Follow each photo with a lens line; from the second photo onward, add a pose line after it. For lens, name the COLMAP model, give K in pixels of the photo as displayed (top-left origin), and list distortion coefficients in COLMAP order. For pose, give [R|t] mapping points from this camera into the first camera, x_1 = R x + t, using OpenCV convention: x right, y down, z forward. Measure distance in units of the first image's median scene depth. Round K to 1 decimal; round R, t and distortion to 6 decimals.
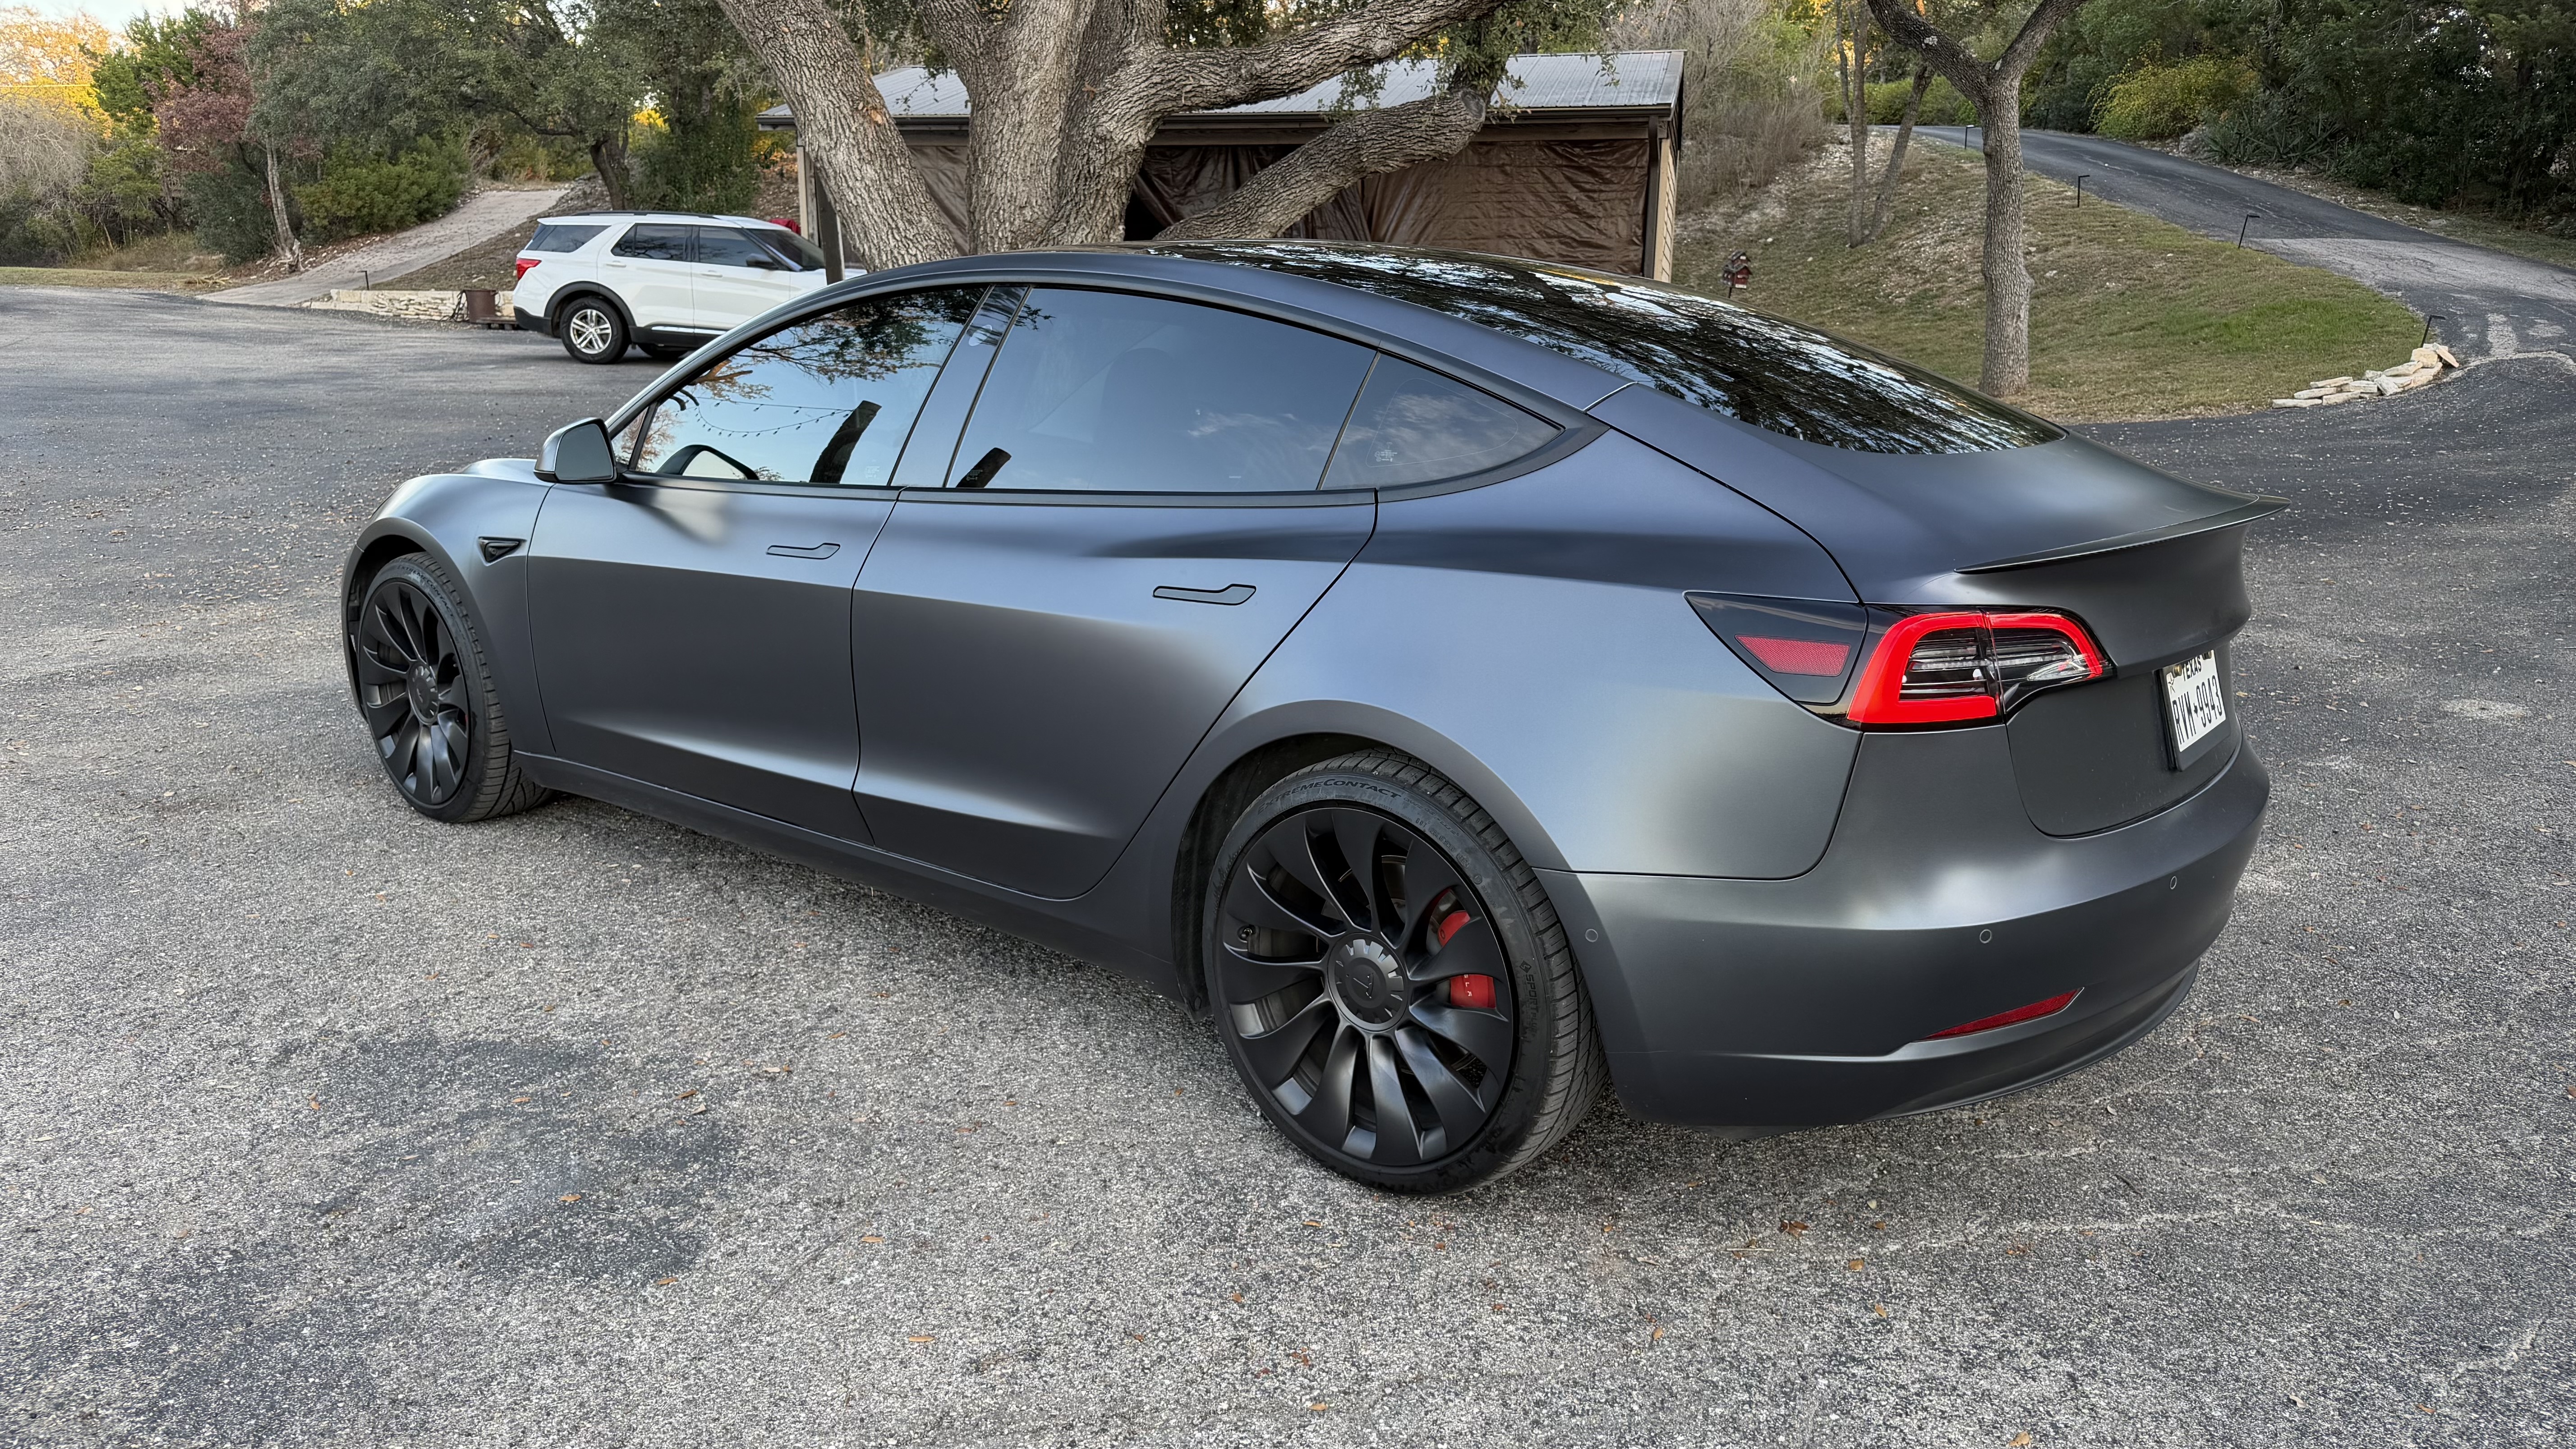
lens RADIAL K [[1831.8, 0, 1244.7], [0, 1831.8, 751.7], [0, 0, 1]] dist [-0.006112, -0.011488]
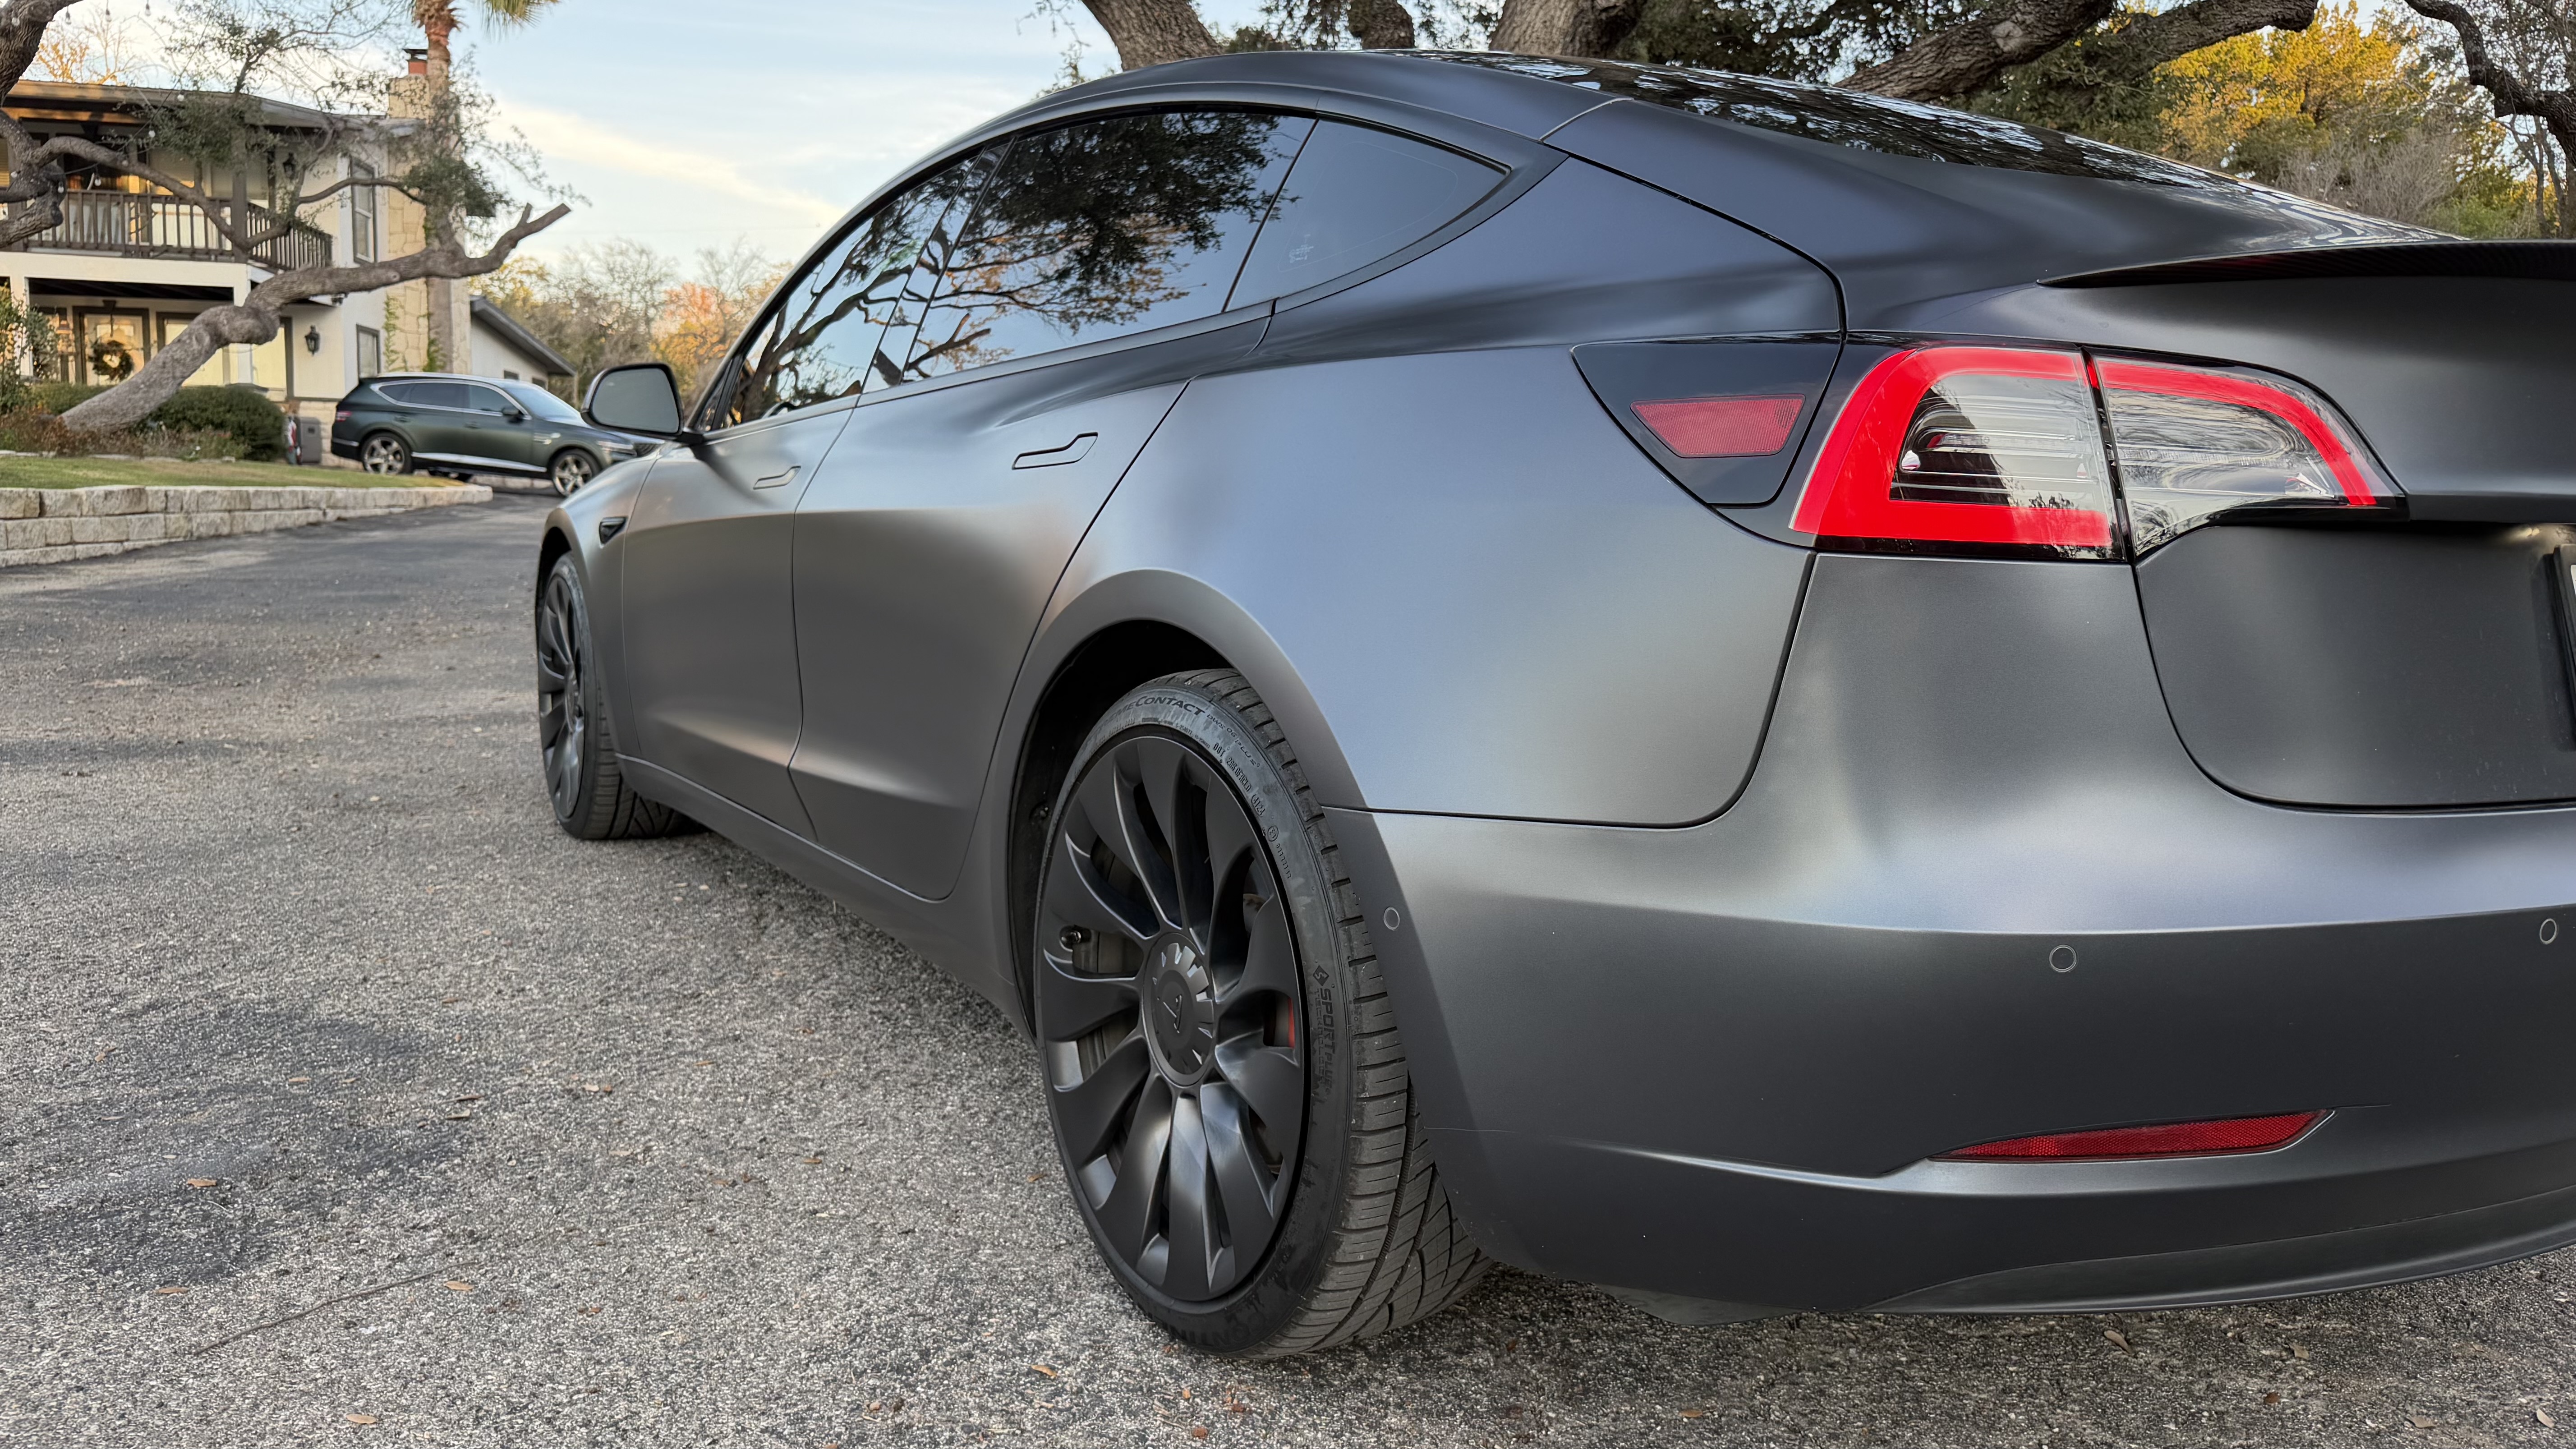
lens RADIAL K [[1822.3, 0, 1288.0], [0, 1822.3, 724.5], [0, 0, 1]] dist [-0.018551, -0.008308]
pose [[0.949589, 0.050079, -0.309472, 0.304931], [-0.093198, 0.987623, -0.126152, 0.104842], [0.299324, 0.148634, 0.942504, 0.383543]]
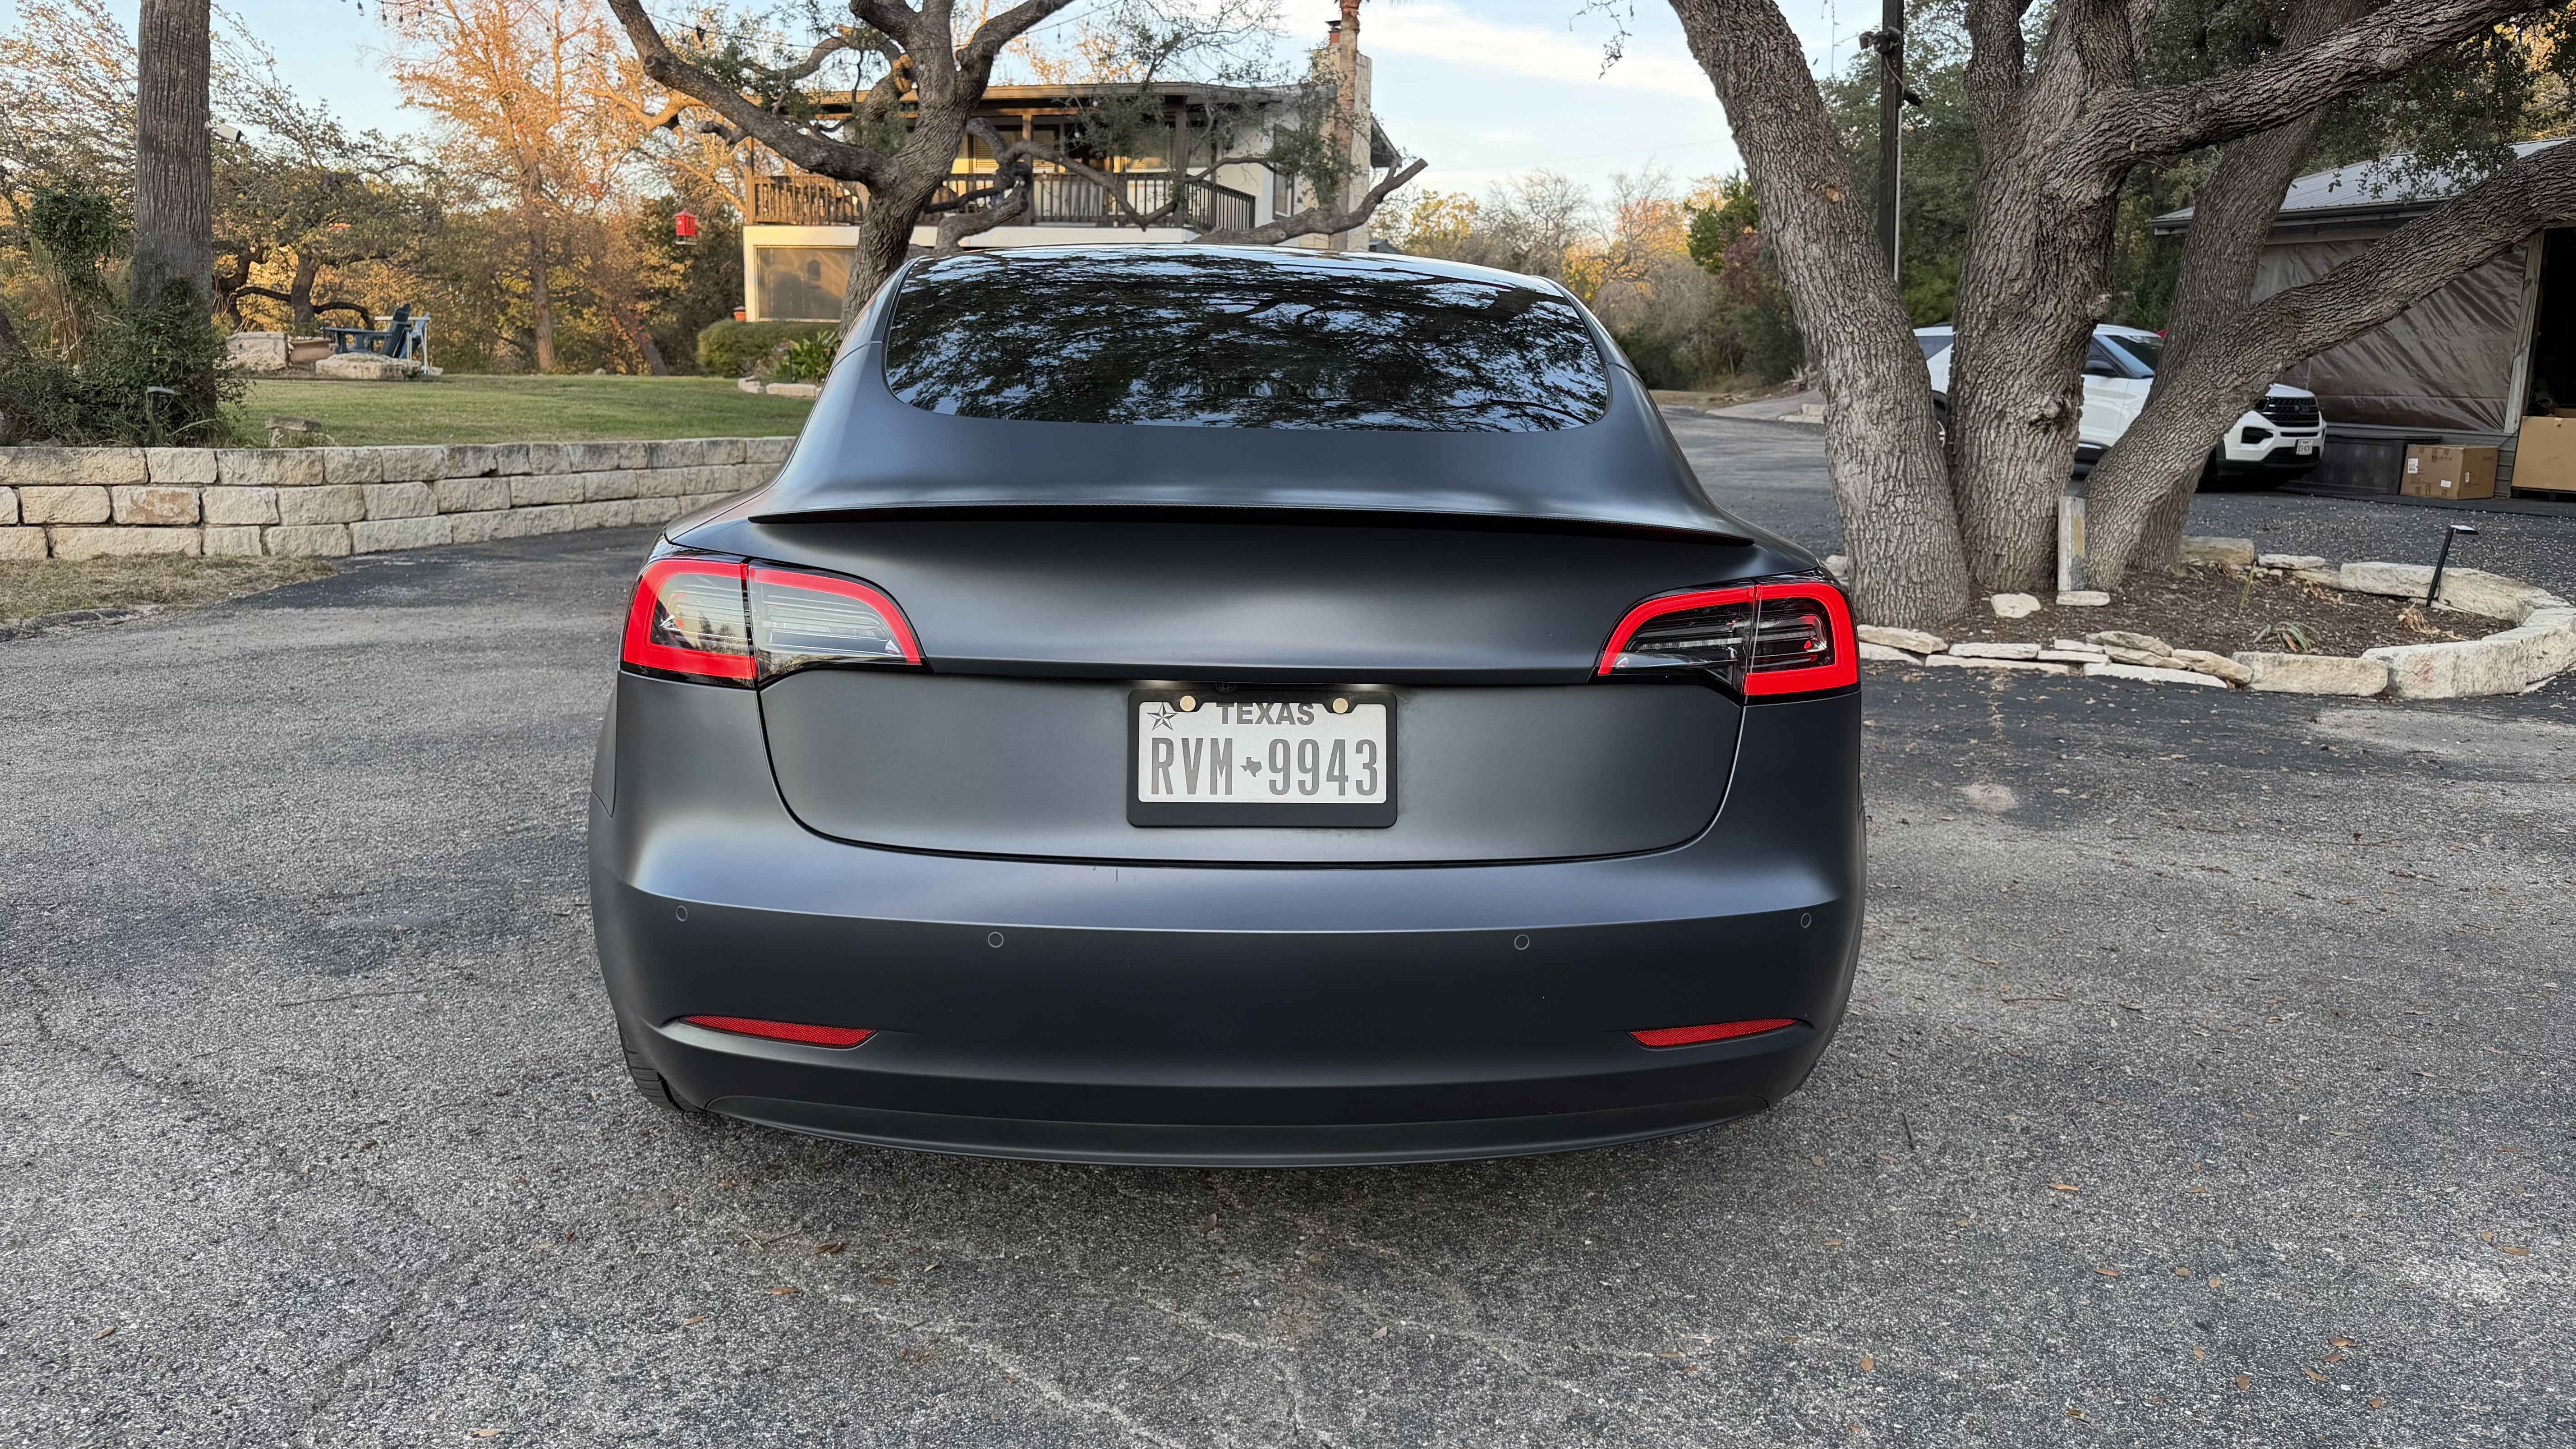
lens RADIAL K [[1863.3, 0, 1292.9], [0, 1863.3, 647.2], [0, 0, 1]] dist [0.043710, -0.100592]
pose [[0.669308, 0.095596, -0.736809, 1.104328], [-0.189456, 0.980865, -0.044839, -0.033949], [0.718424, 0.169604, 0.674612, 0.487509]]
